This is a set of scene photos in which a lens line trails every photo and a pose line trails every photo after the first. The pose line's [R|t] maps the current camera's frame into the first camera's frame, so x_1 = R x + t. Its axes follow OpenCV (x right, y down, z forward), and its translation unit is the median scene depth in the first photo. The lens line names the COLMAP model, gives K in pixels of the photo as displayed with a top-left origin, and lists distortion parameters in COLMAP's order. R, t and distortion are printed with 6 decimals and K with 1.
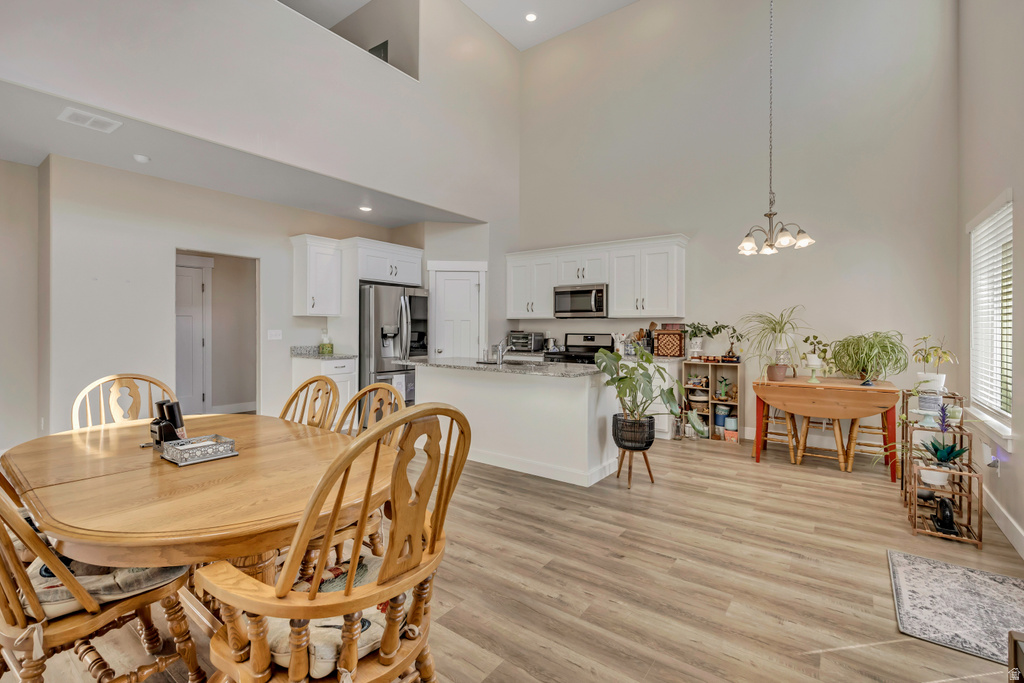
lens RADIAL K [[461.1, 0, 513.5], [0, 461.1, 337.6], [0, 0, 1]] dist [-0.001401, 0.000918]
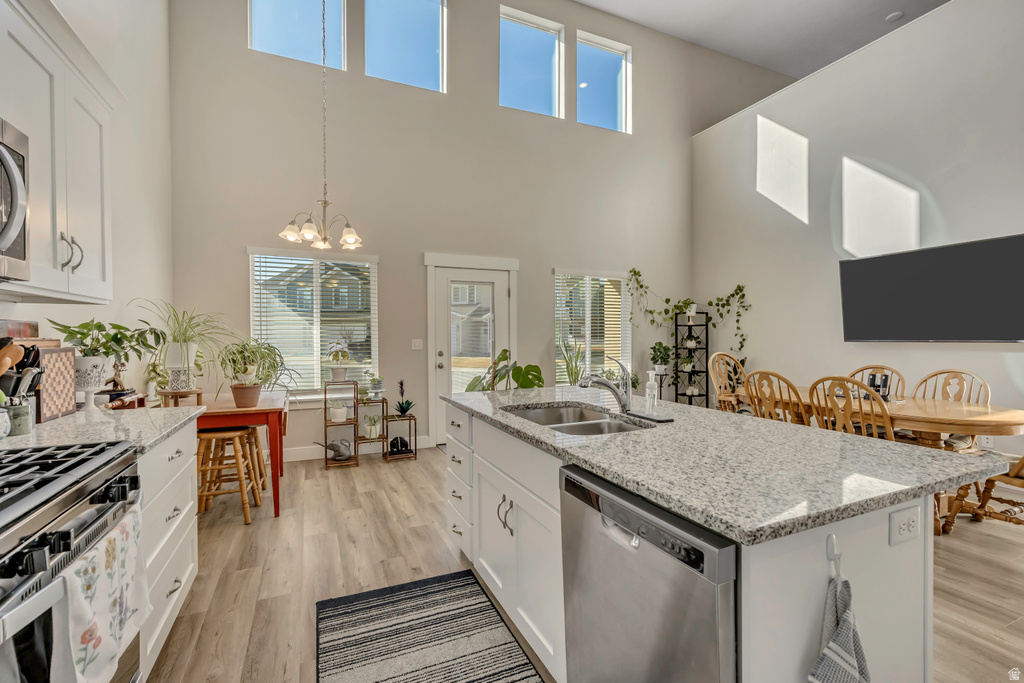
lens RADIAL K [[461.1, 0, 518.6], [0, 461.1, 340.5], [0, 0, 1]] dist [-0.001401, 0.000918]
pose [[-0.873962, -0.007236, 0.485940, -0.124136], [0.007180, 0.999588, 0.027799, -0.021723], [-0.485941, 0.027785, -0.873550, 1.080917]]
